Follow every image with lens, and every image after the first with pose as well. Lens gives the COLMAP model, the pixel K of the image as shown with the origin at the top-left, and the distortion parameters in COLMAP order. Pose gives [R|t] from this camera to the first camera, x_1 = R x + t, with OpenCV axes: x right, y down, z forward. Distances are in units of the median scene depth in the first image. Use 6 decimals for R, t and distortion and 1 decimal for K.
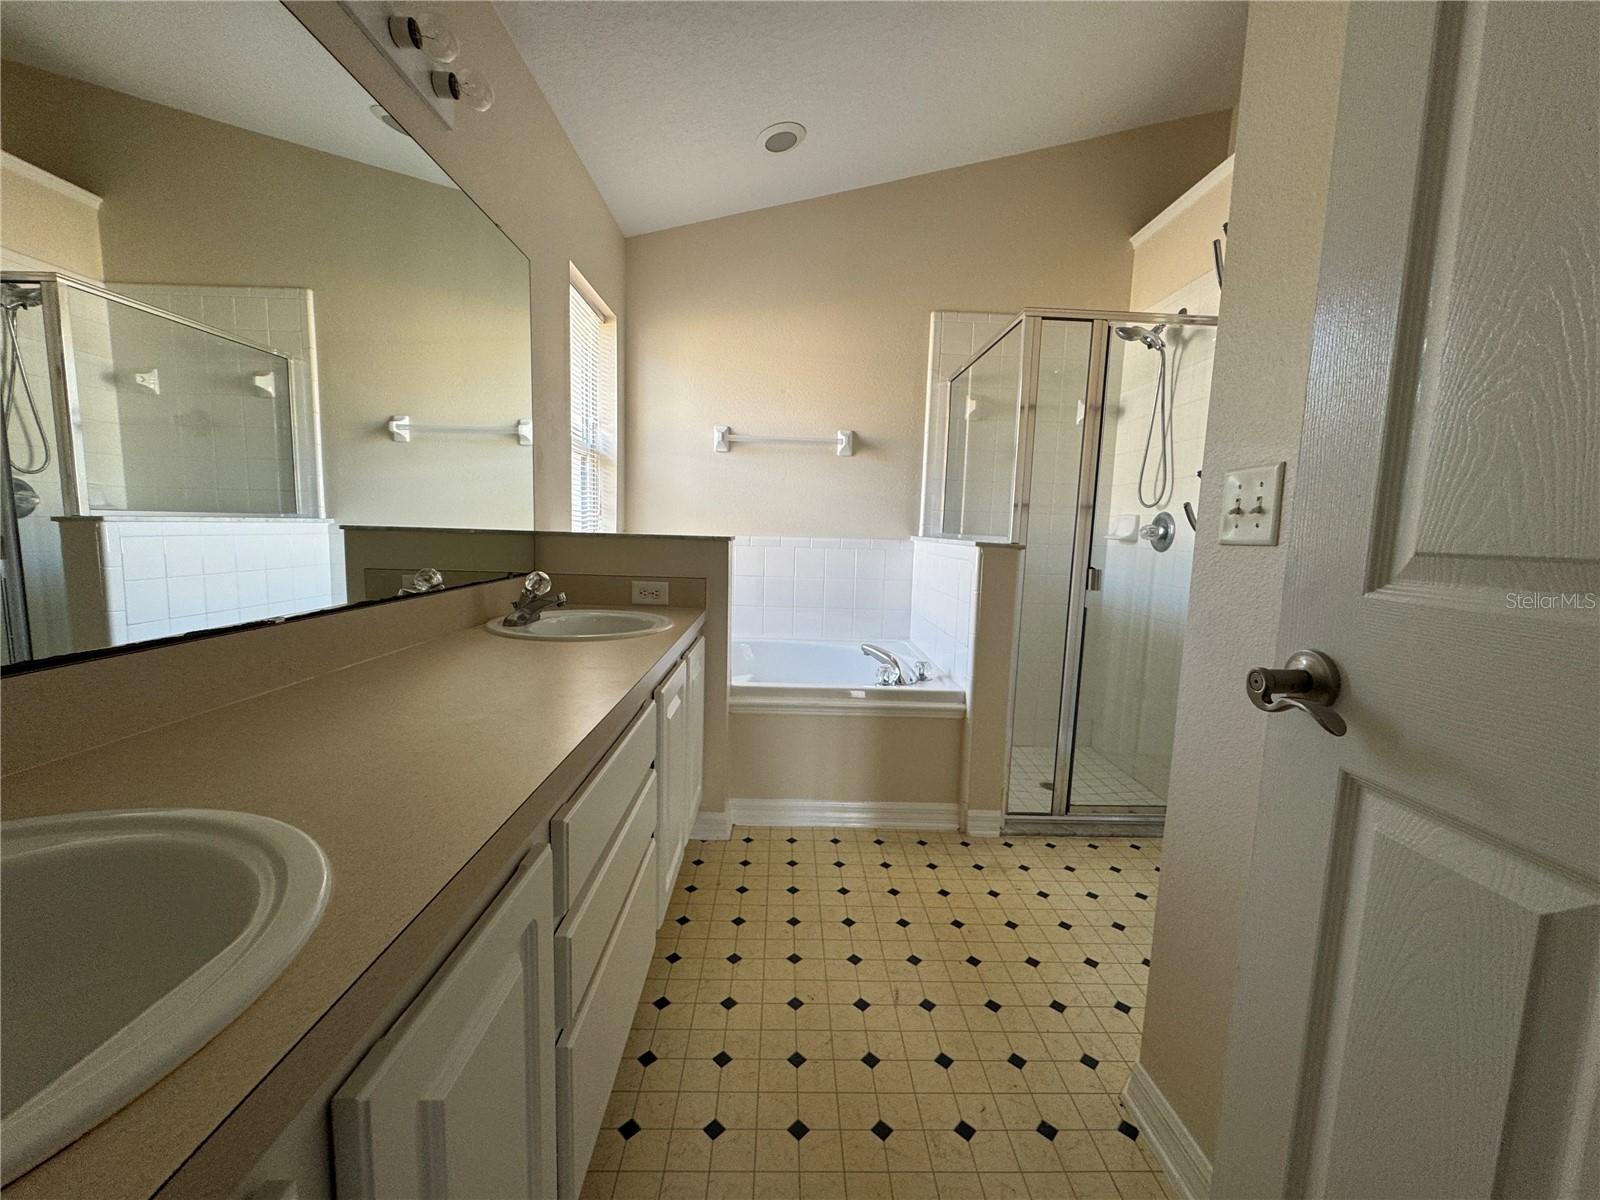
lens RADIAL K [[640.4, 0, 800.0], [0, 640.4, 600.0], [0, 0, 1]] dist [0.000548, 0.000070]
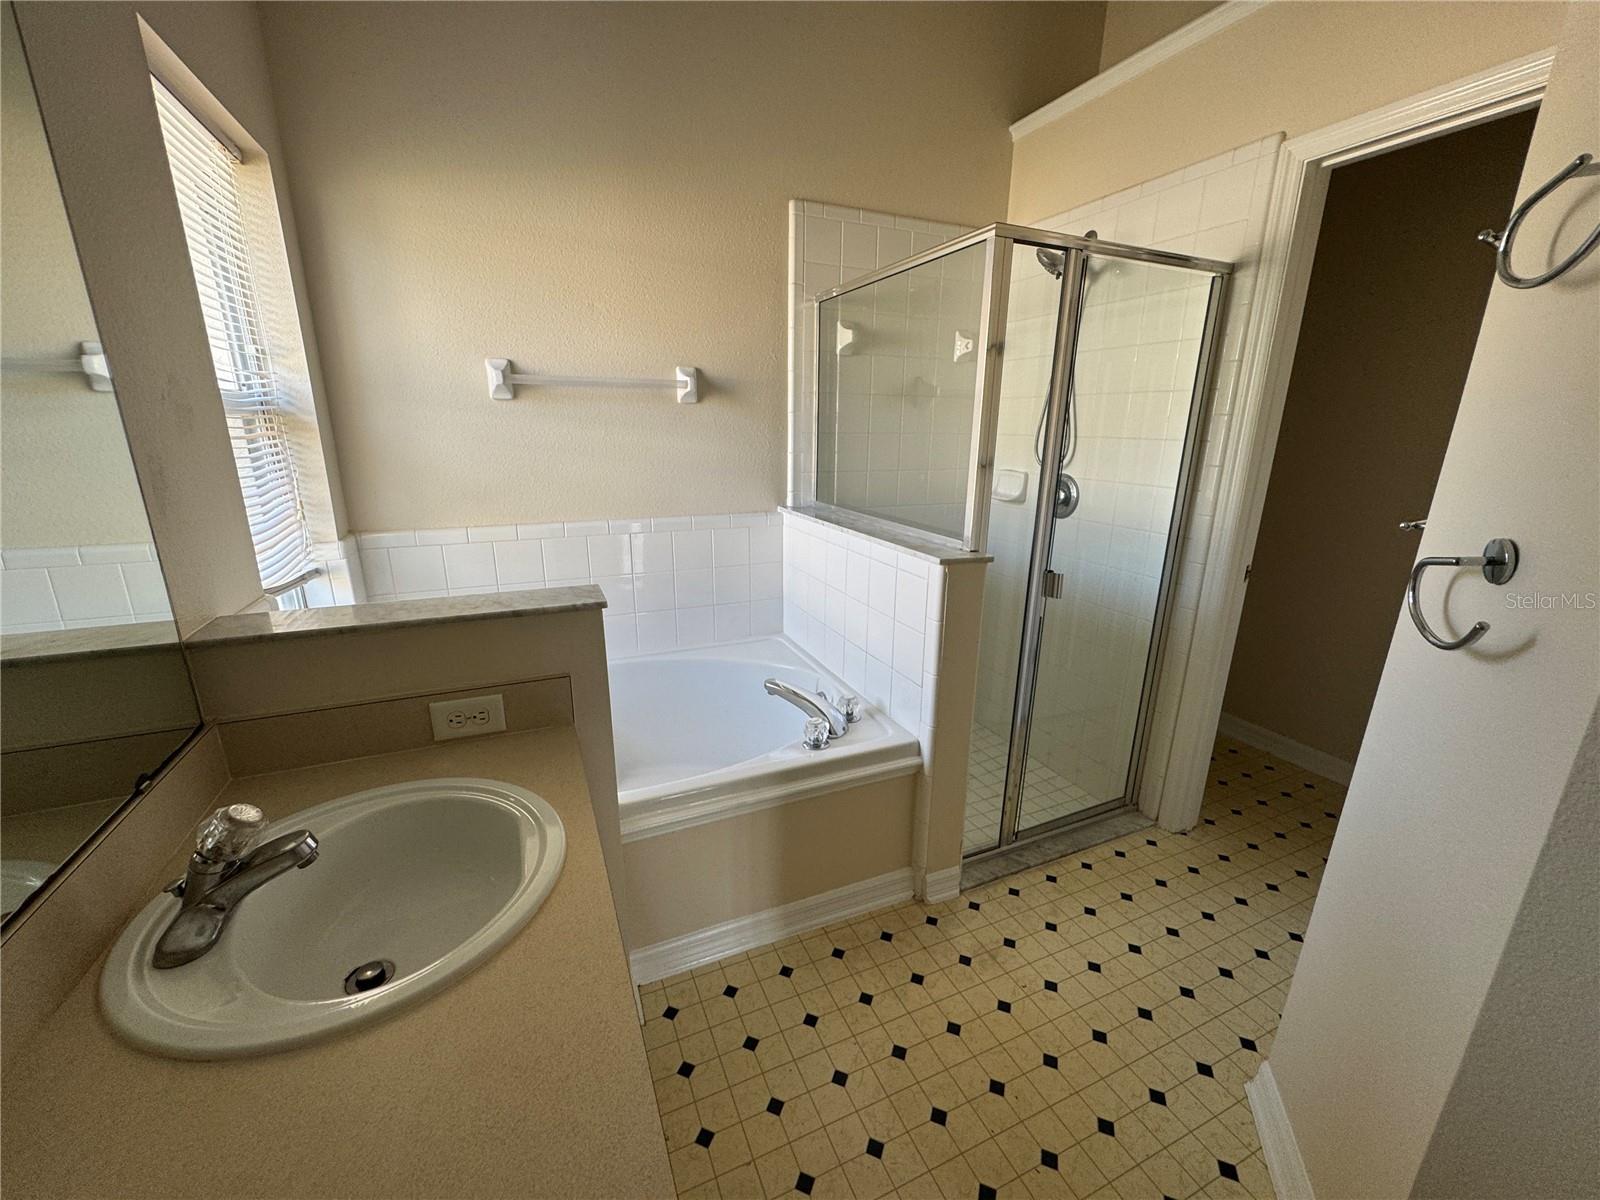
lens RADIAL K [[640.4, 0, 800.0], [0, 640.4, 600.0], [0, 0, 1]] dist [0.000548, 0.000070]
pose [[0.925285, -0.122636, 0.358900, -0.127029], [0.061588, 0.982305, 0.176872, -0.159333], [-0.374240, -0.141553, 0.916465, 0.319899]]
